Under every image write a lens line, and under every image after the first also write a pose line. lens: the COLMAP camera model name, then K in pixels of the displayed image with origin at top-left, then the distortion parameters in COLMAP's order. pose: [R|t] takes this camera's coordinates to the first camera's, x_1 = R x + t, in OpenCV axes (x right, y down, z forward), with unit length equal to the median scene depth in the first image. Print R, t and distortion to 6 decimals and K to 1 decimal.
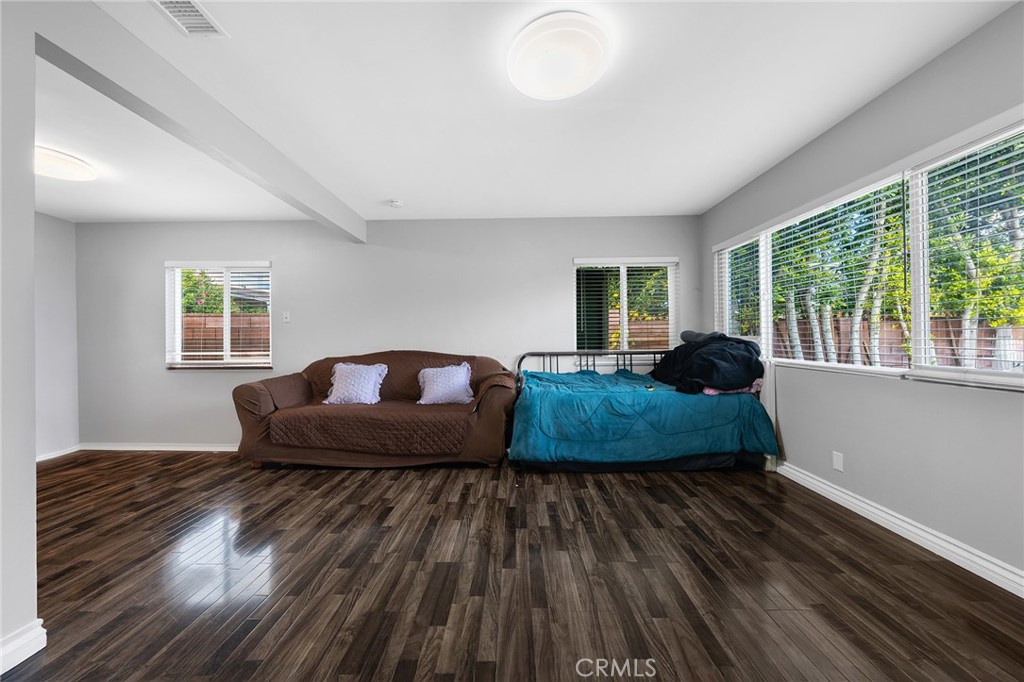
lens RADIAL K [[354.0, 0, 513.3], [0, 354.0, 342.5], [0, 0, 1]] dist [0.007550, -0.001465]
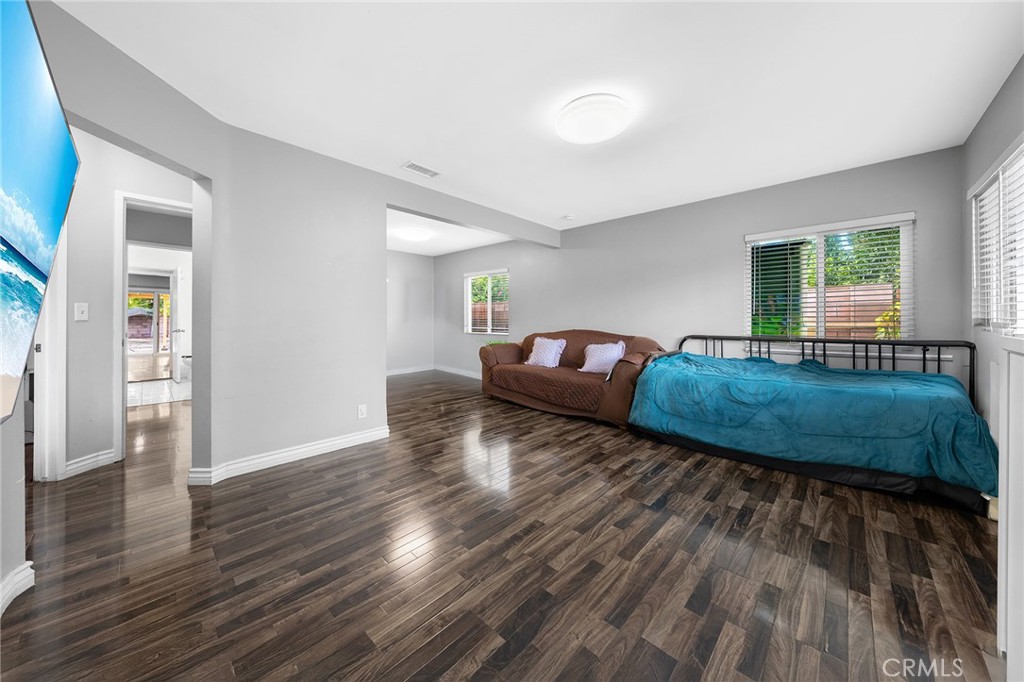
lens RADIAL K [[354.0, 0, 514.2], [0, 354.0, 332.2], [0, 0, 1]] dist [0.007550, -0.001465]
pose [[0.735618, 0.034851, -0.676499, 0.418661], [-0.014975, 0.999268, 0.035195, -0.010479], [0.677231, -0.015759, 0.735602, -0.110982]]
